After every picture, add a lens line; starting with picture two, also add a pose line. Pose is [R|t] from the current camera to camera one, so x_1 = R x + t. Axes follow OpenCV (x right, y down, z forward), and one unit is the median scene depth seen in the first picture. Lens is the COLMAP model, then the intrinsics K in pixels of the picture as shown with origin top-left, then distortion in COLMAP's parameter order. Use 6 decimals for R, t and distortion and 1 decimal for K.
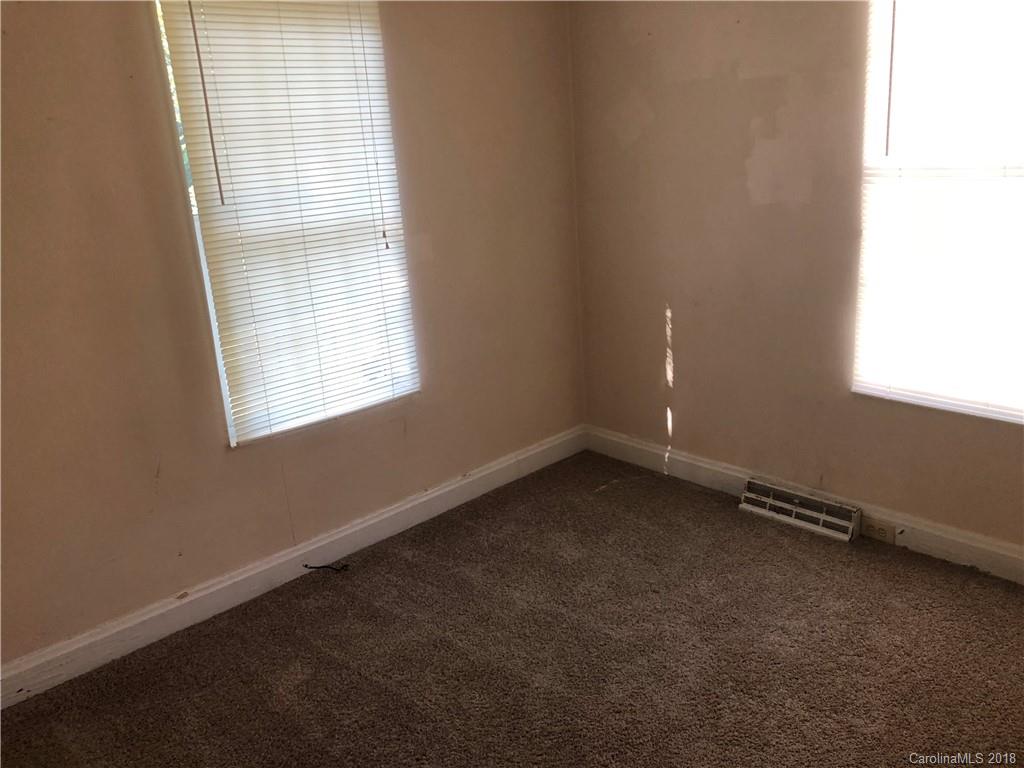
lens RADIAL K [[834.8, 0, 496.1], [0, 834.8, 378.1], [0, 0, 1]] dist [0.031170, -0.059397]
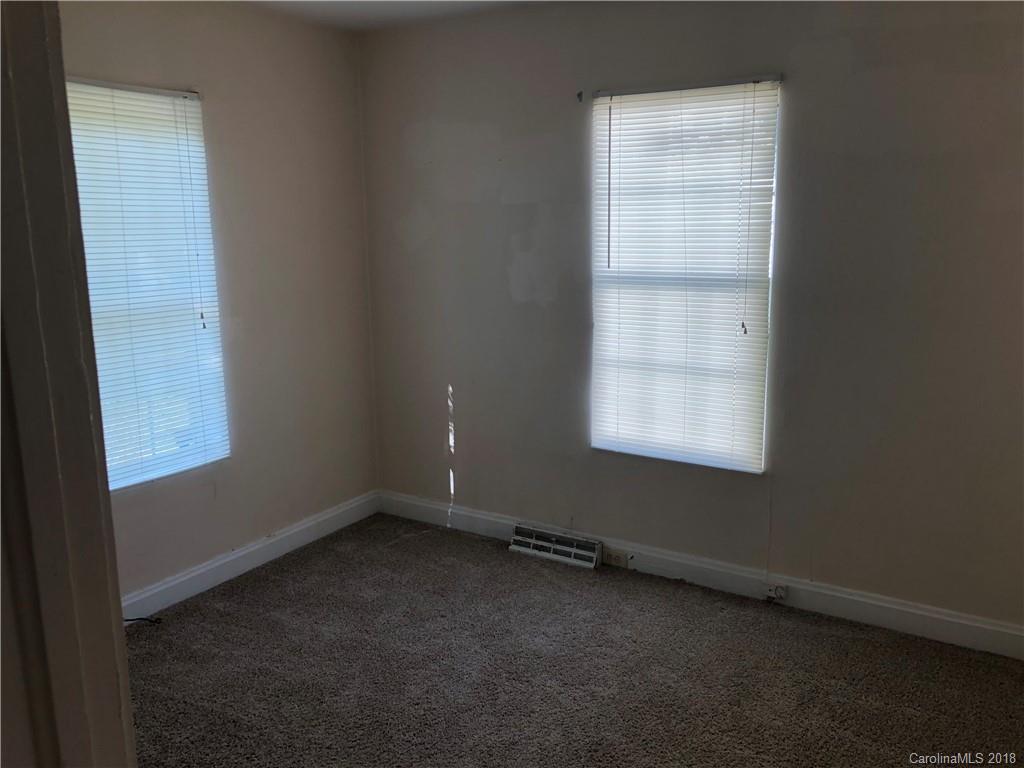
lens RADIAL K [[834.8, 0, 513.4], [0, 834.8, 383.1], [0, 0, 1]] dist [0.031170, -0.059397]
pose [[0.958969, 0.006309, 0.283440, -0.052616], [0.024456, 0.994185, -0.104875, 0.048961], [-0.282453, 0.107504, 0.953238, -0.195331]]
